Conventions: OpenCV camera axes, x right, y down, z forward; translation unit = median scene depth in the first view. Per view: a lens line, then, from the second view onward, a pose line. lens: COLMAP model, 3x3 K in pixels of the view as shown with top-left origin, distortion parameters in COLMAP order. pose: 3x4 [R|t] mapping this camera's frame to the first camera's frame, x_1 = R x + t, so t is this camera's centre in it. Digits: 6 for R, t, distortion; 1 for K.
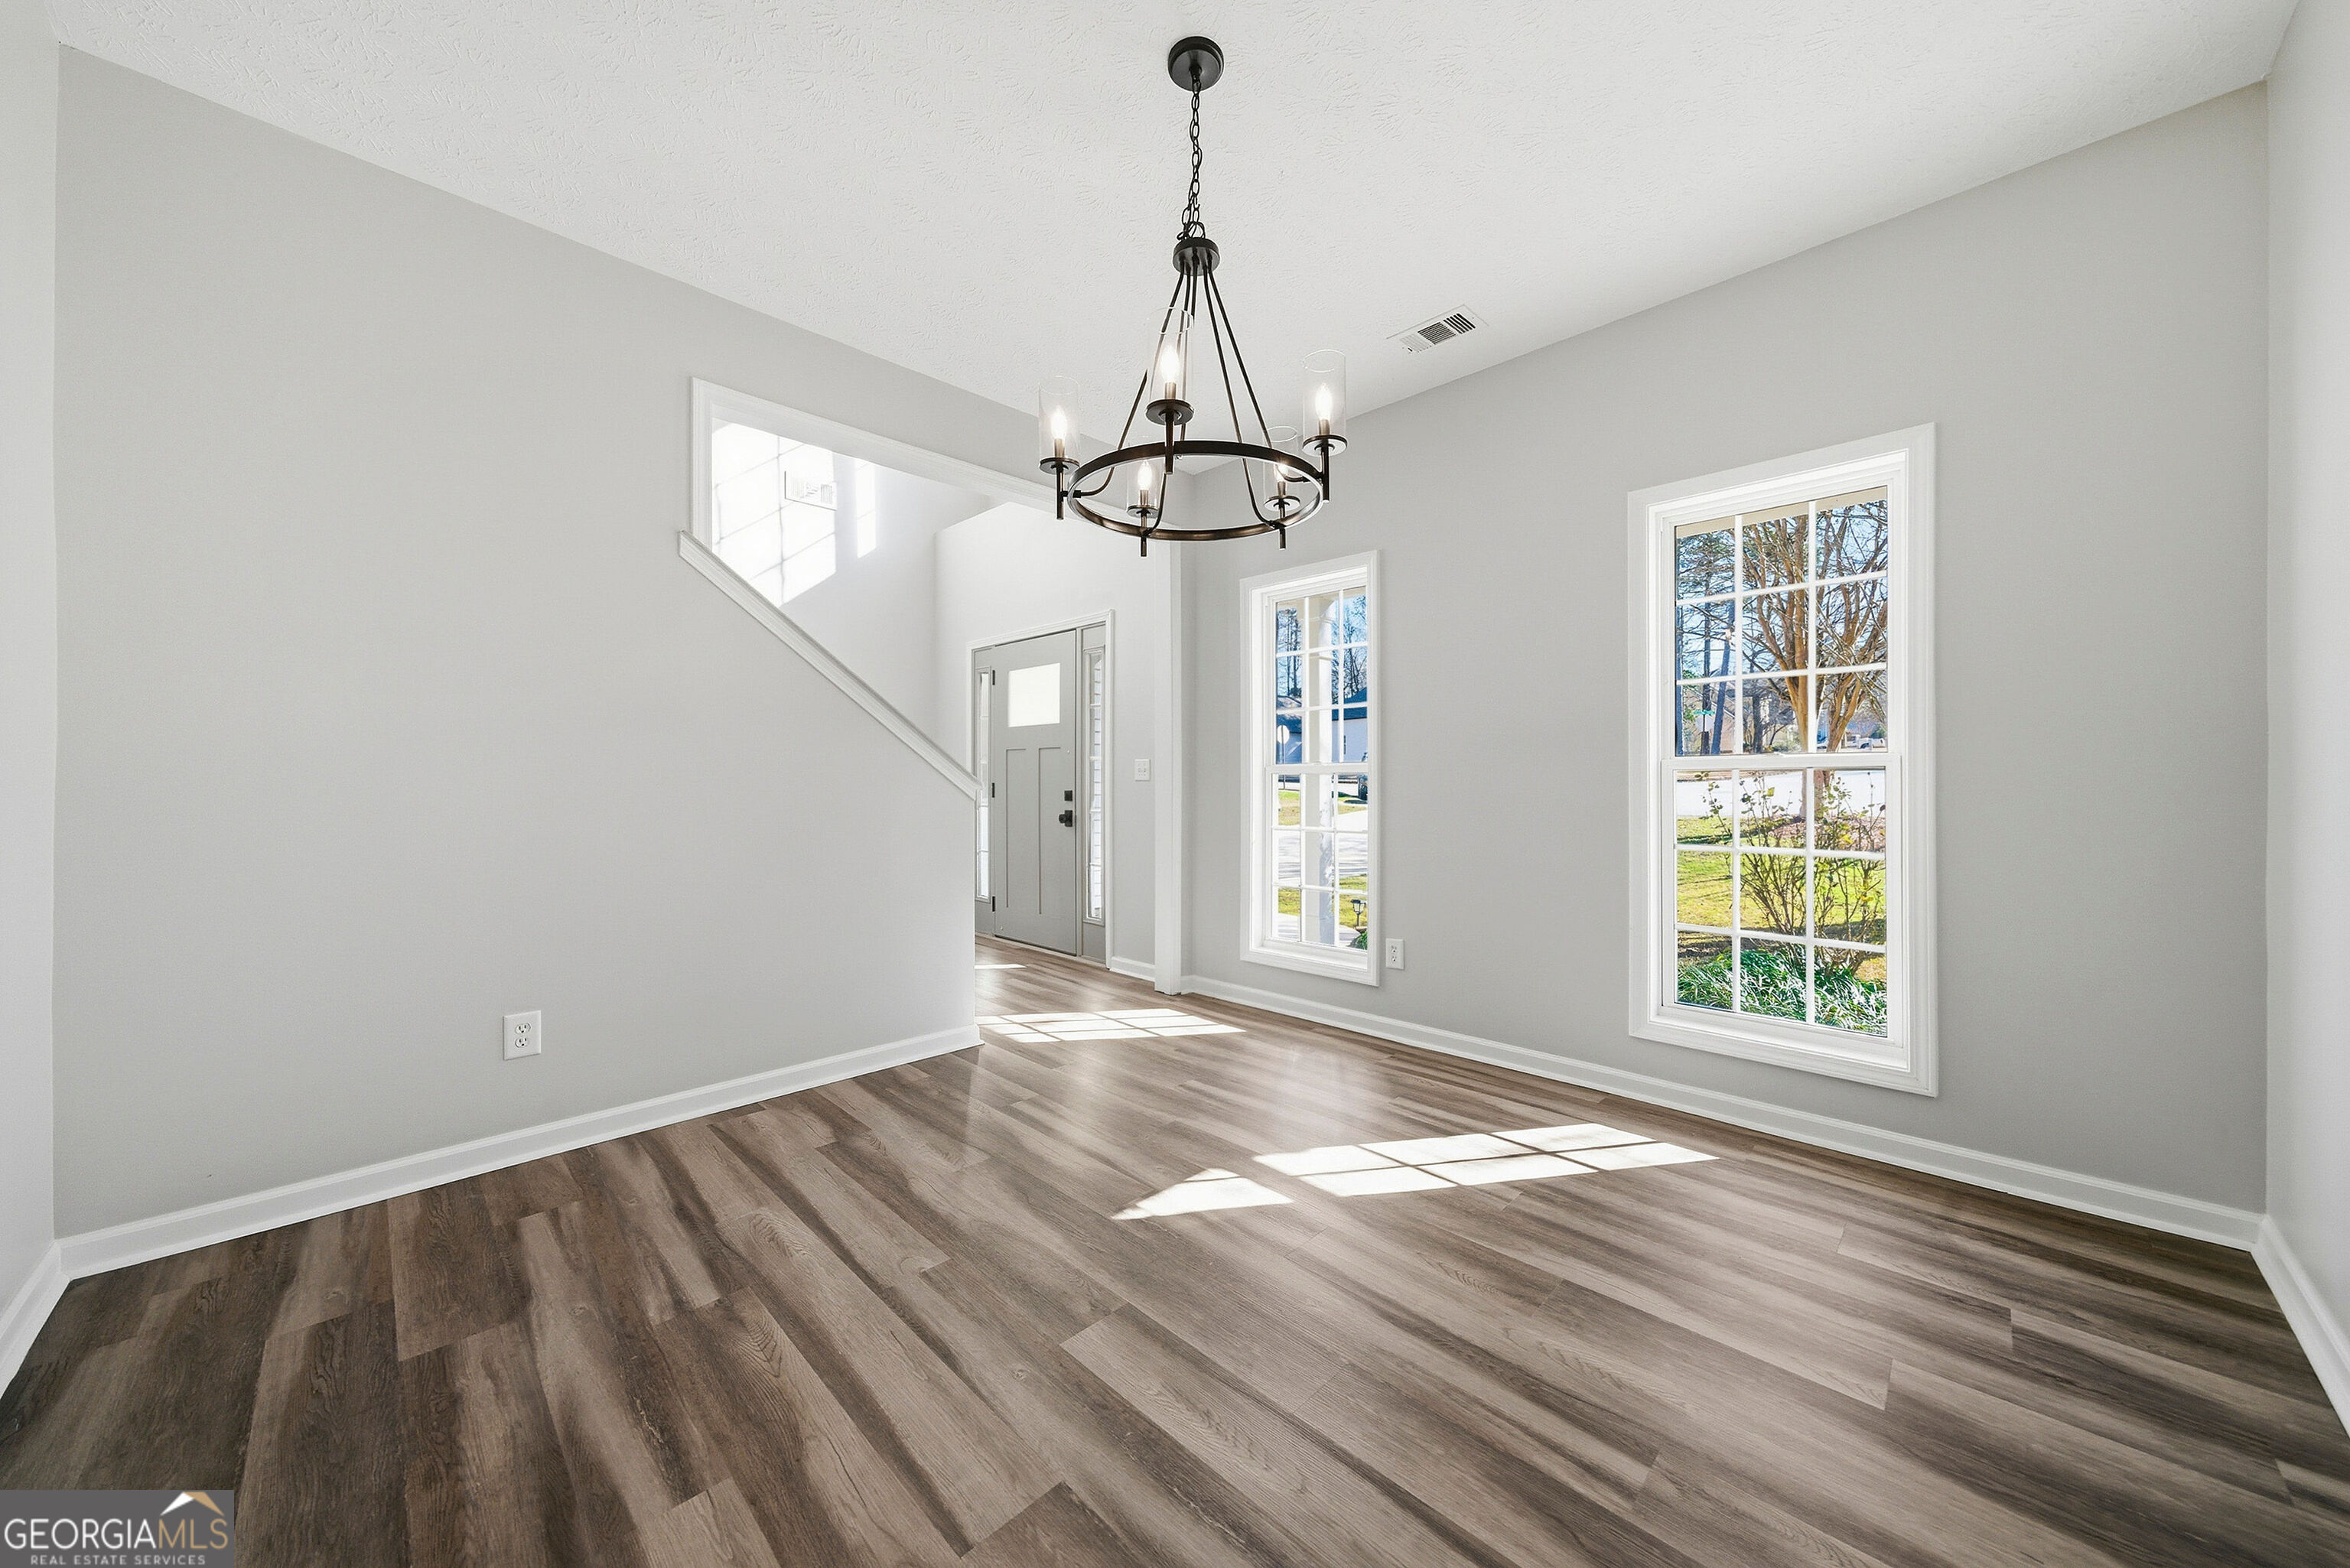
lens RADIAL K [[817.5, 0, 1175.0], [0, 817.5, 784.0], [0, 0, 1]] dist [-0.000477, -0.000047]
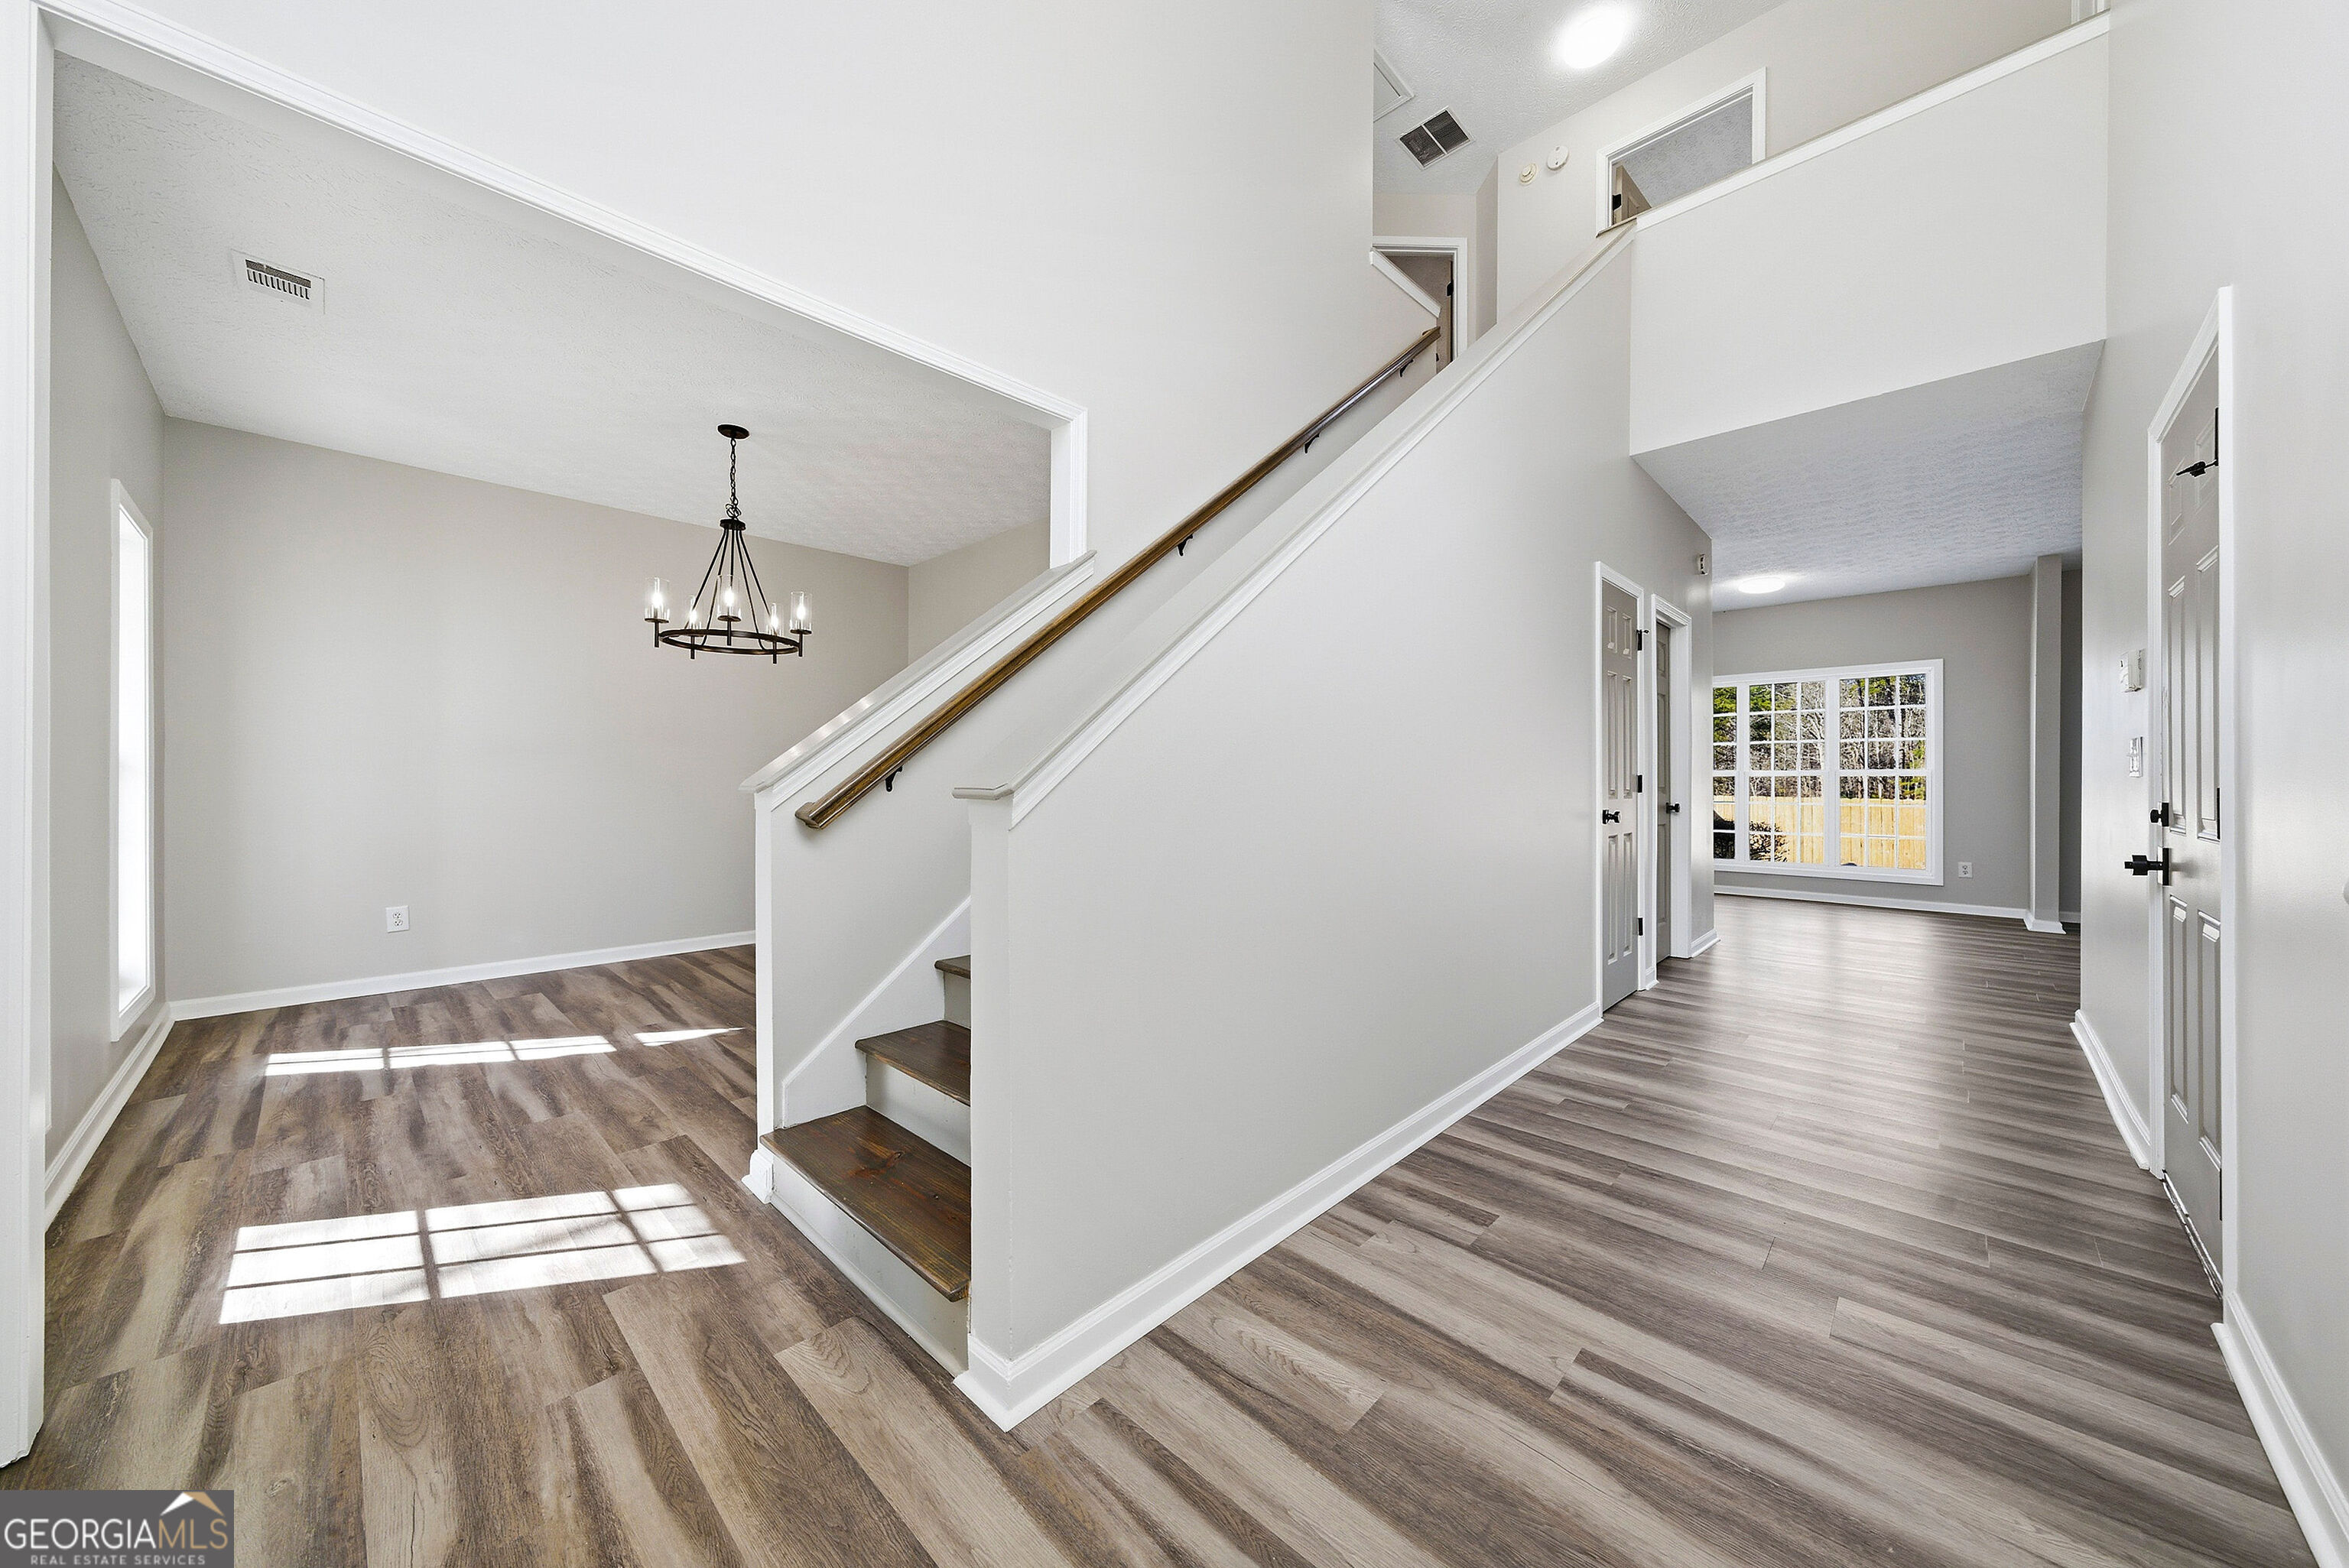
lens RADIAL K [[817.1, 0, 1174.5], [0, 817.1, 784.0], [0, 0, 1]] dist [-0.000477, -0.000047]
pose [[-0.999838, -0.002560, -0.017824, -0.596013], [-0.002581, 0.999996, 0.001180, -0.001237], [0.017821, 0.001226, -0.999840, 1.739245]]
